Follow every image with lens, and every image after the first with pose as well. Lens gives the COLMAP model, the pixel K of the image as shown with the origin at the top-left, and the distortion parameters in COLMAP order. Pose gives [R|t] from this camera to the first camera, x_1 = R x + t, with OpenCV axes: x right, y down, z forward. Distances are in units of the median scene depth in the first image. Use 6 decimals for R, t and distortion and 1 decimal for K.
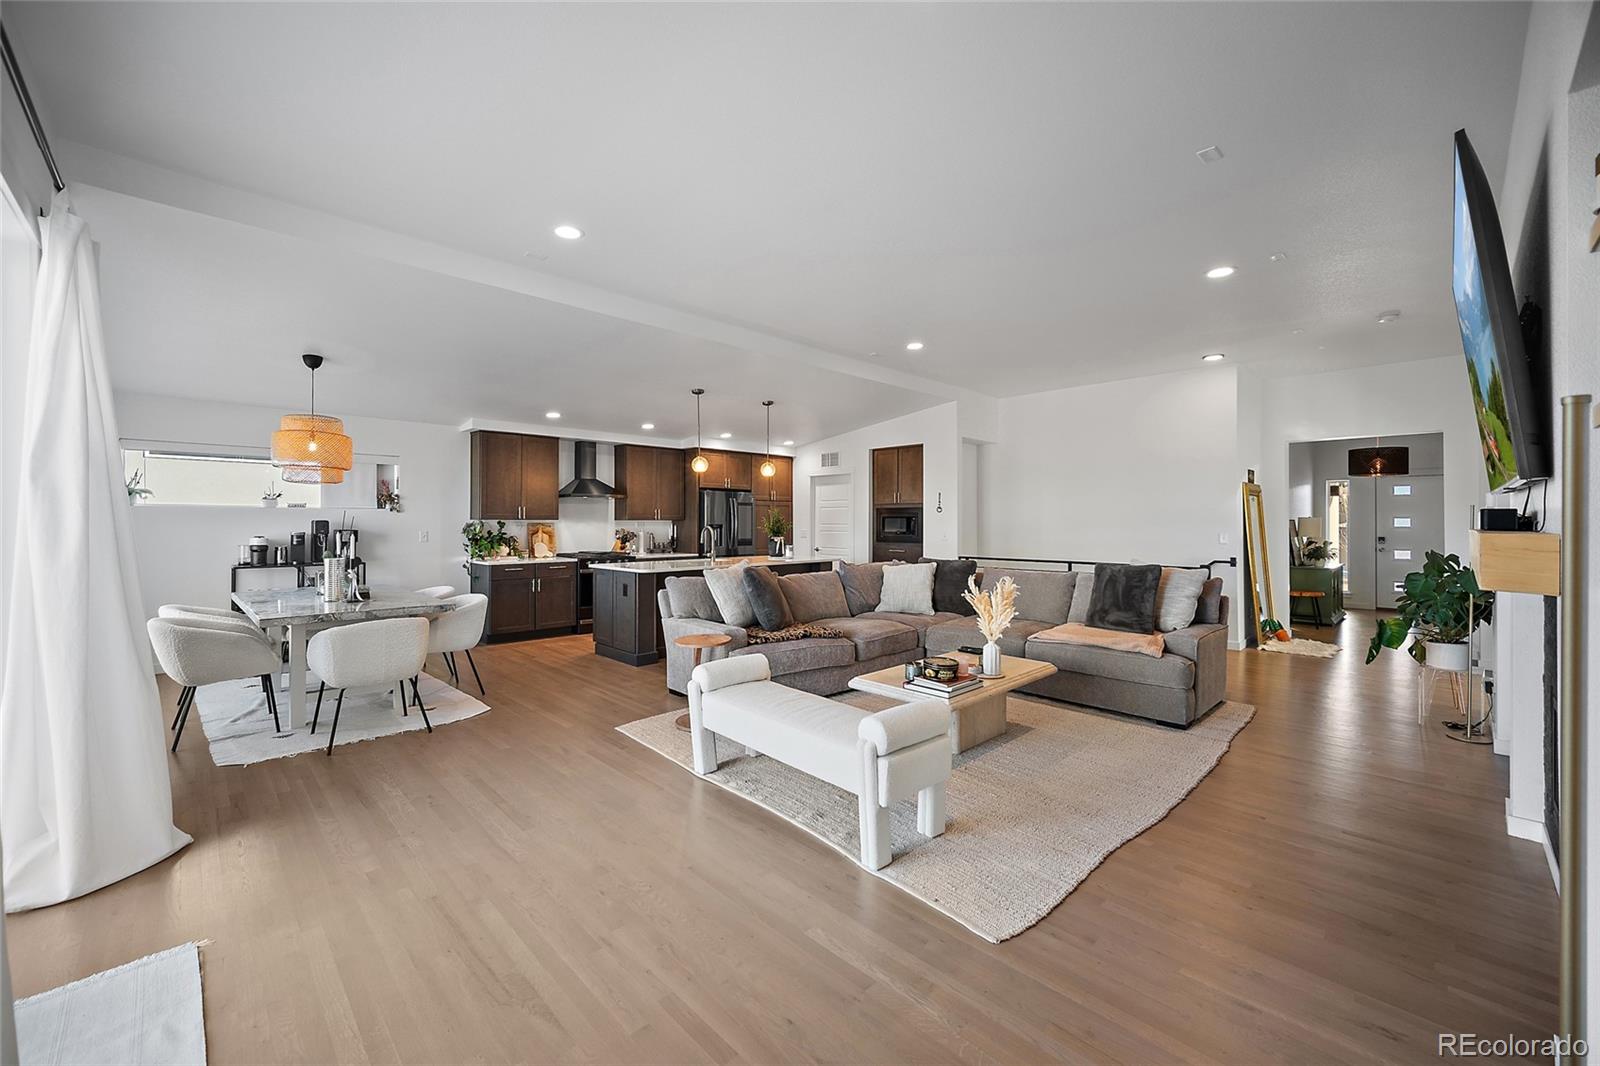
lens RADIAL K [[632.6, 0, 788.5], [0, 632.6, 517.8], [0, 0, 1]] dist [-0.001188, -0.000247]
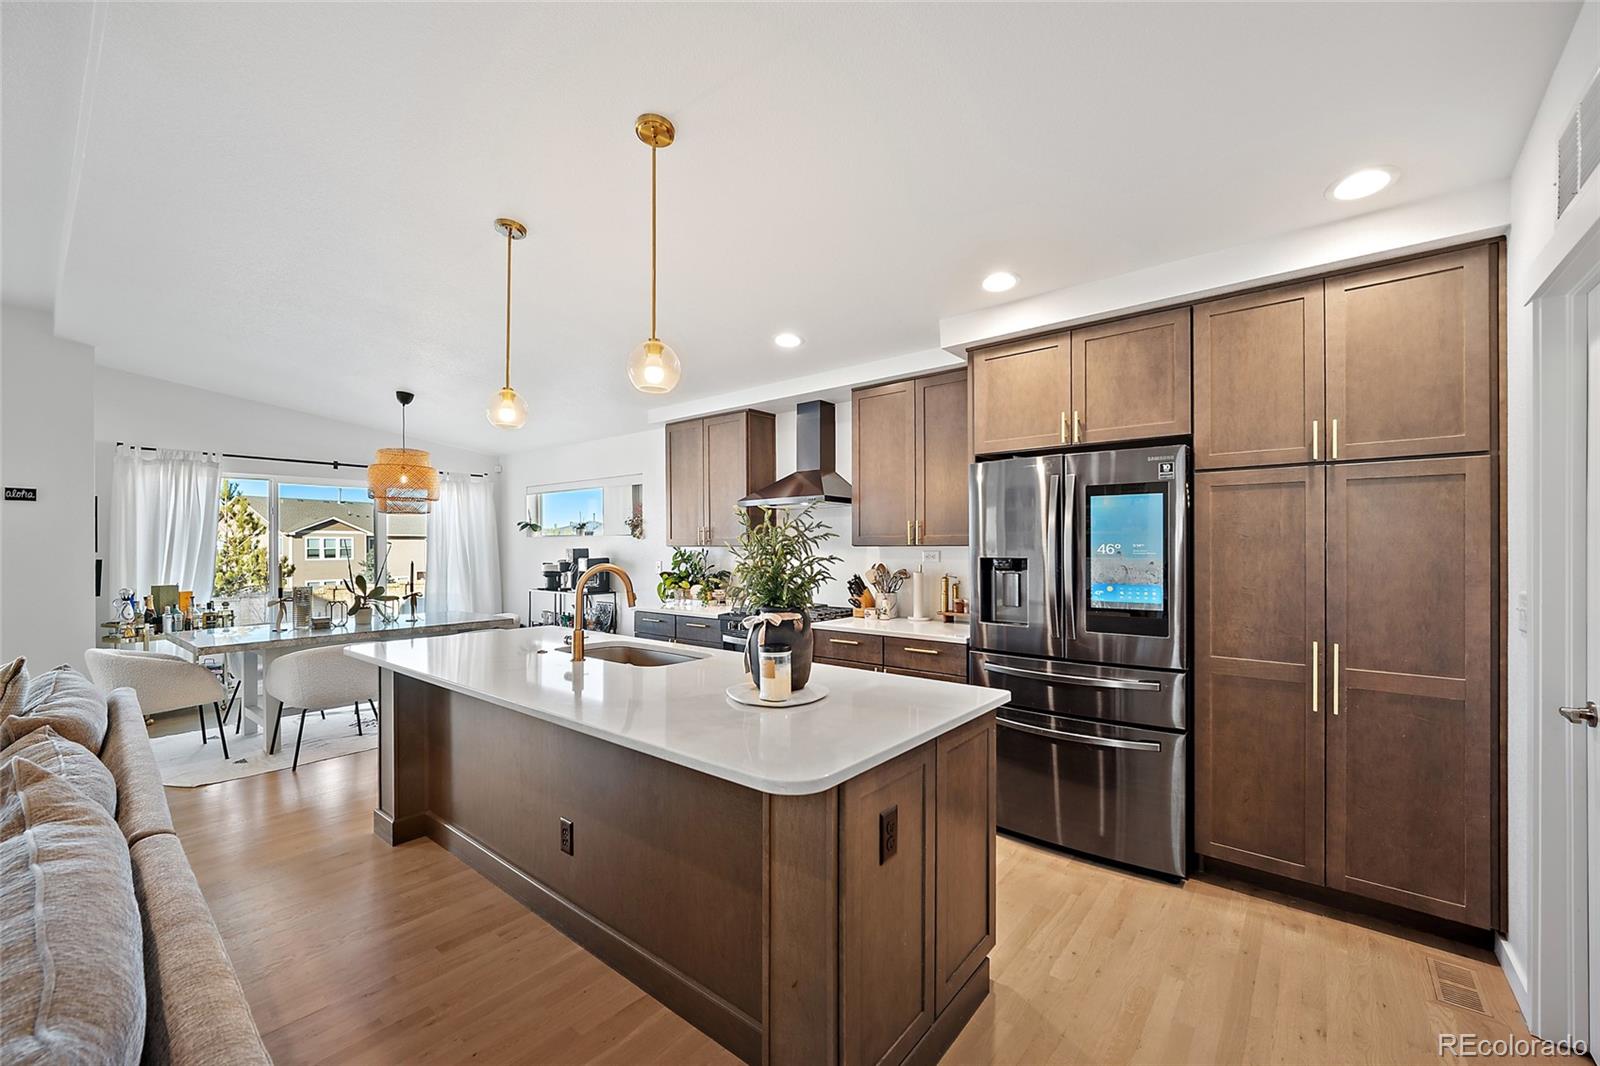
lens RADIAL K [[640.3, 0, 790.4], [0, 640.3, 548.5], [0, 0, 1]] dist [-0.001662, 0.000394]
pose [[0.113936, 0.002494, -0.993485, 0.234111], [0.009823, 0.999945, 0.003637, 0.003172], [0.993440, -0.010174, 0.113905, 0.941480]]
